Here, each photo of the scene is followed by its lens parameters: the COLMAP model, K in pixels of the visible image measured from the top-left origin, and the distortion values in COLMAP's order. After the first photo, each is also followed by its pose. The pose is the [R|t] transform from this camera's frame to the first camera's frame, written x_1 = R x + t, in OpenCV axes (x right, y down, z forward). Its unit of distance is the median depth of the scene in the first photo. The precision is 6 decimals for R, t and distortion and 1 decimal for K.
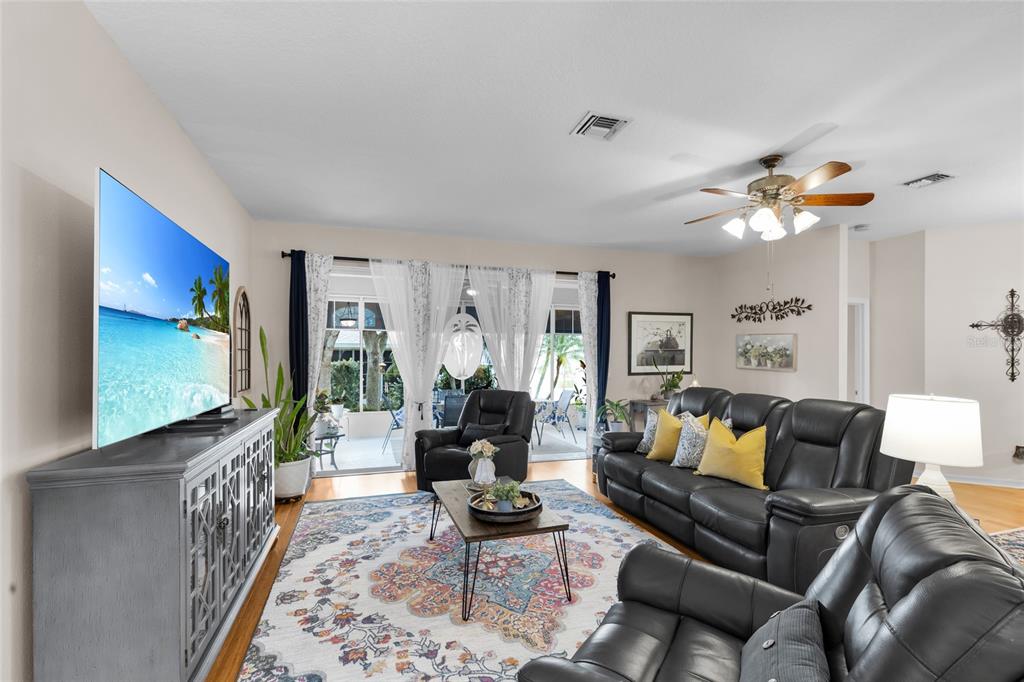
lens RADIAL K [[462.5, 0, 509.3], [0, 462.5, 354.2], [0, 0, 1]] dist [0.000677, -0.000486]
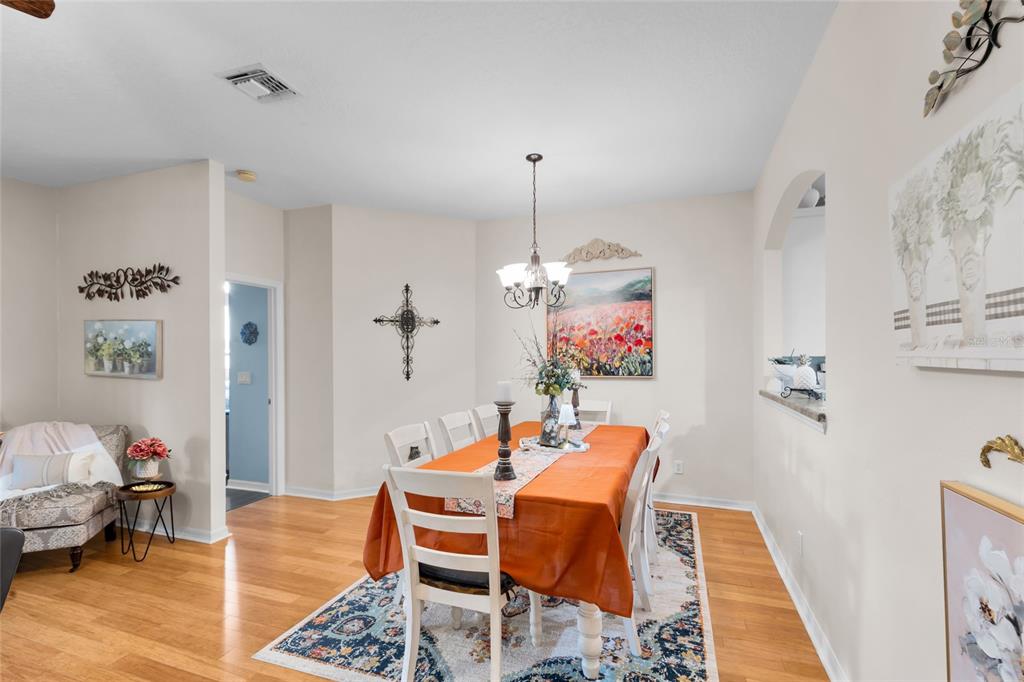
lens RADIAL K [[462.5, 0, 509.7], [0, 462.5, 354.1], [0, 0, 1]] dist [0.000677, -0.000486]
pose [[0.609496, -0.003137, 0.792783, 0.395371], [0.001584, 0.999995, 0.002739, 0.001956], [-0.792787, -0.000414, 0.609498, 0.213687]]
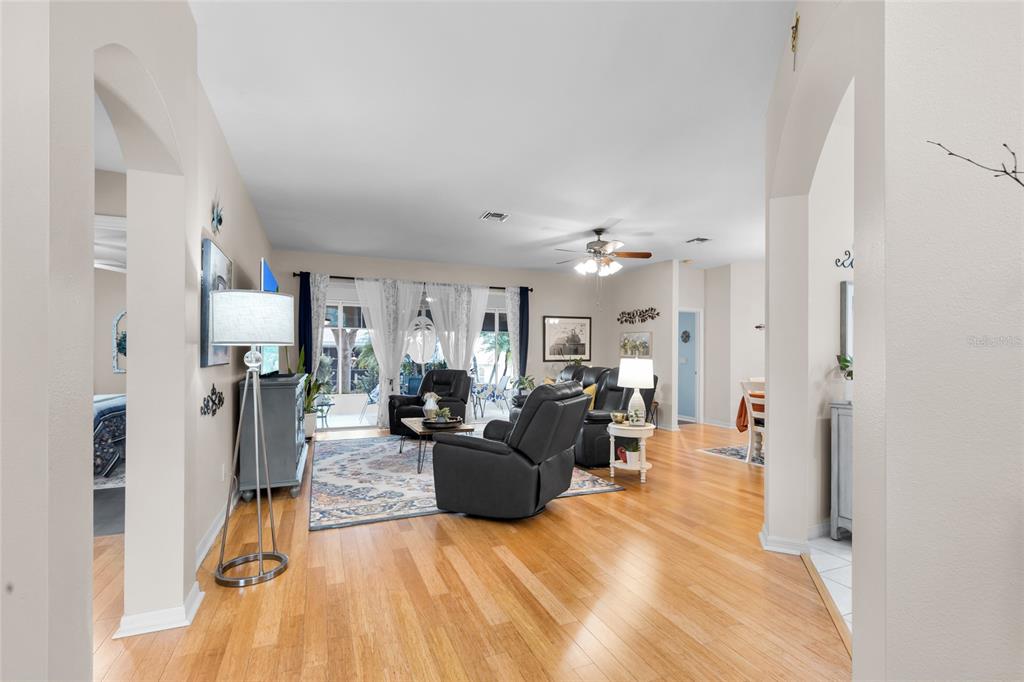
lens RADIAL K [[462.5, 0, 511.5], [0, 462.5, 356.7], [0, 0, 1]] dist [0.000677, -0.000486]
pose [[0.996750, 0.000853, 0.080558, 0.057677], [-0.001216, 0.999989, 0.004465, 0.027543], [-0.080553, -0.004549, 0.996740, -0.418657]]
